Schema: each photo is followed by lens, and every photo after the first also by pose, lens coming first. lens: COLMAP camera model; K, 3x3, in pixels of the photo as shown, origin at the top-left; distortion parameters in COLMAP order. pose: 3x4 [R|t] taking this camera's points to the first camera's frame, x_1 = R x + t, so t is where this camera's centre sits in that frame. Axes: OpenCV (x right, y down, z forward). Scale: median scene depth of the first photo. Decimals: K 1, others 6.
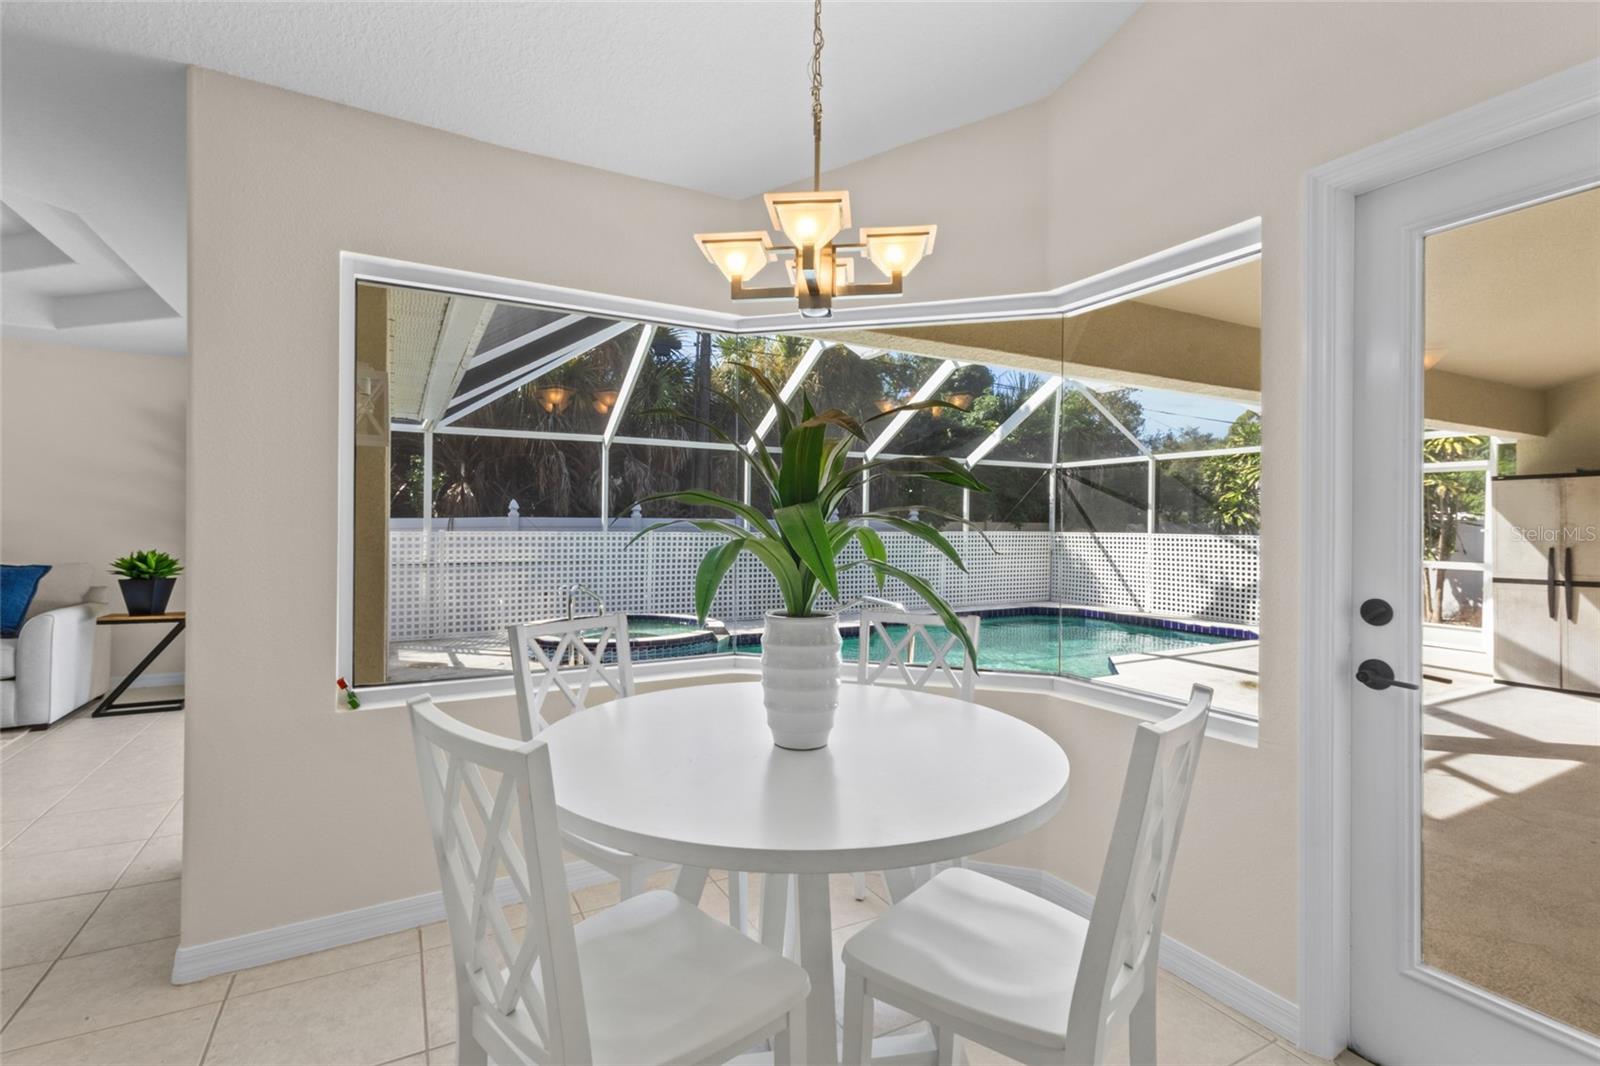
lens RADIAL K [[747.9, 0, 796.9], [0, 747.9, 529.3], [0, 0, 1]] dist [0.003905, 0.001055]
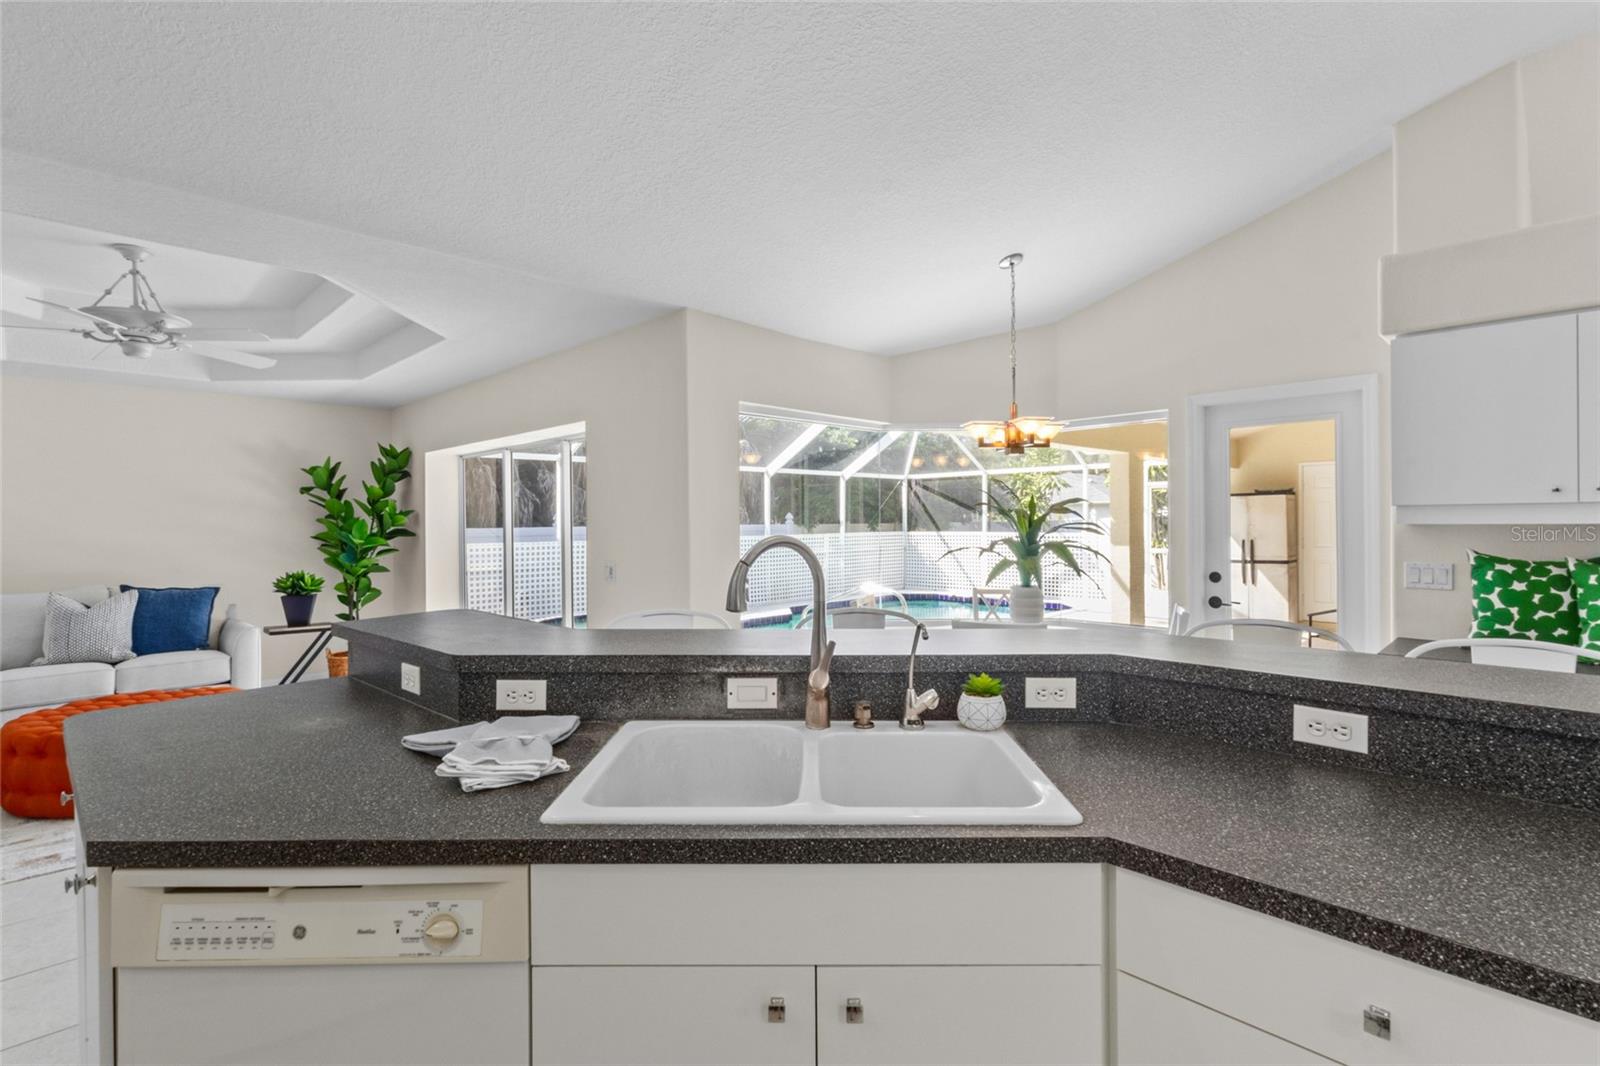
lens RADIAL K [[747.9, 0, 809.1], [0, 747.9, 523.6], [0, 0, 1]] dist [0.003905, 0.001055]
pose [[0.960201, -0.016113, 0.278843, -0.222221], [0.017240, 0.999850, -0.001587, -0.015813], [-0.278776, 0.006331, 0.960335, -0.185465]]
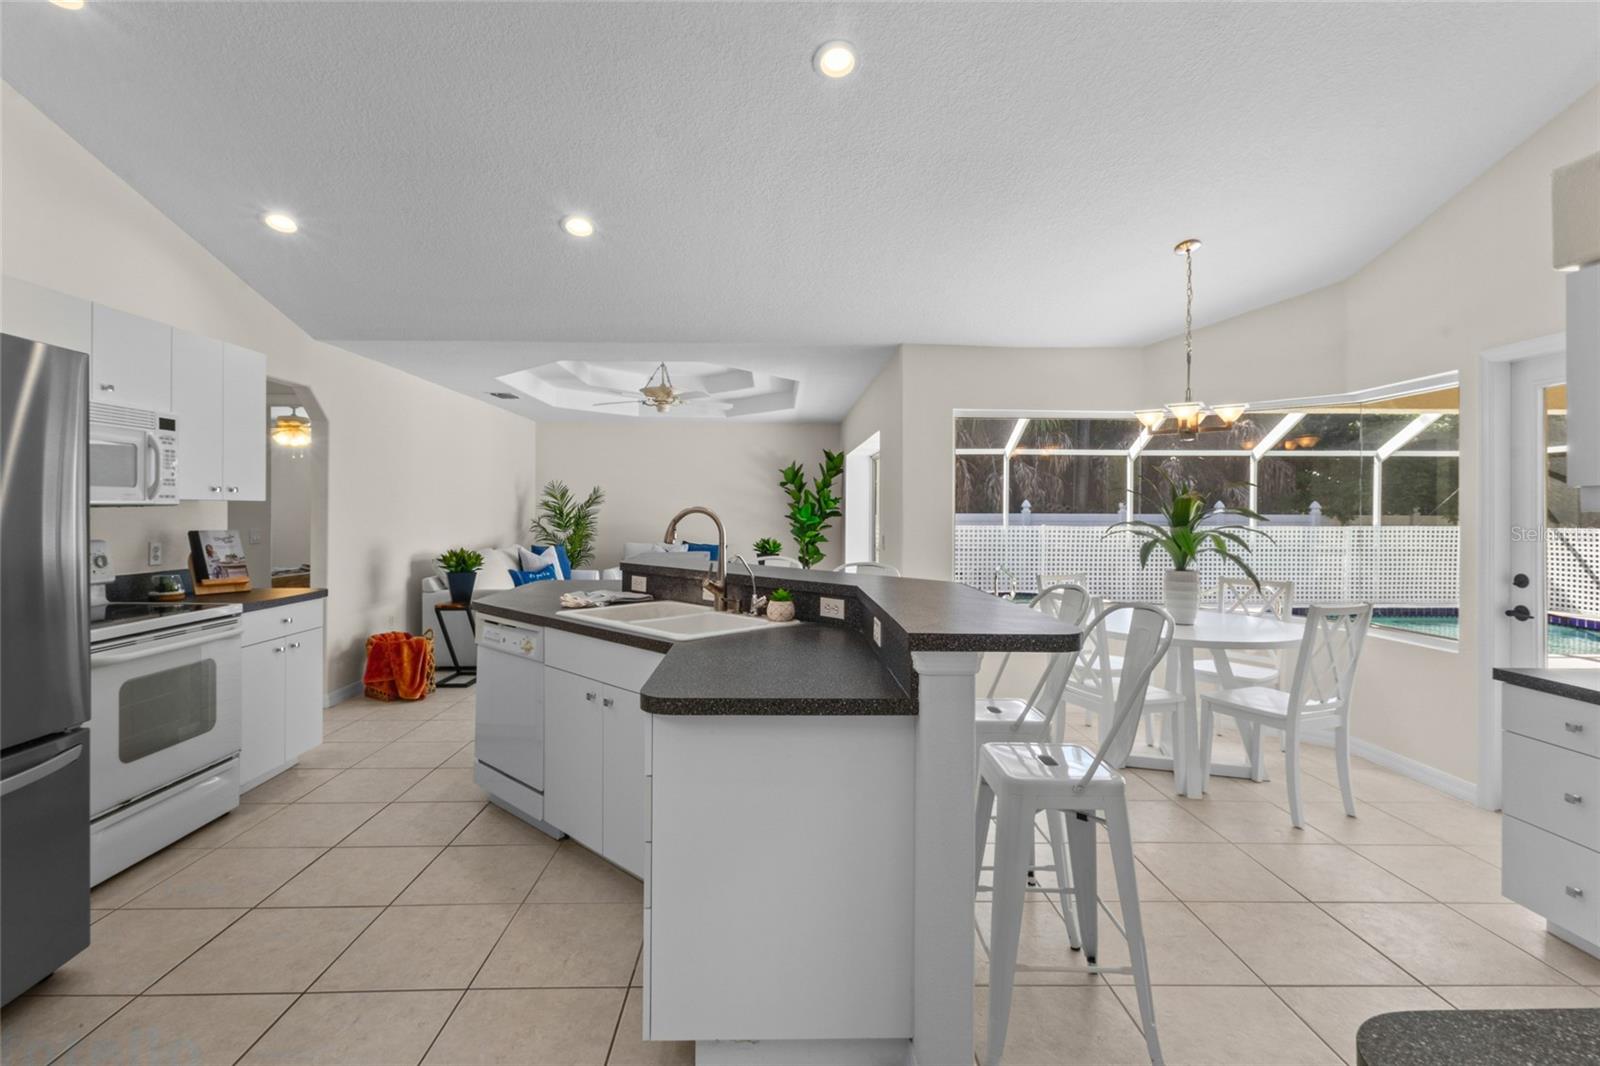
lens RADIAL K [[747.9, 0, 793.9], [0, 747.9, 509.3], [0, 0, 1]] dist [0.003905, 0.001055]
pose [[0.889534, -0.004989, -0.456841, -0.000452], [-0.000834, 0.999921, -0.012544, -0.008585], [0.456868, 0.011540, 0.889460, -0.289698]]
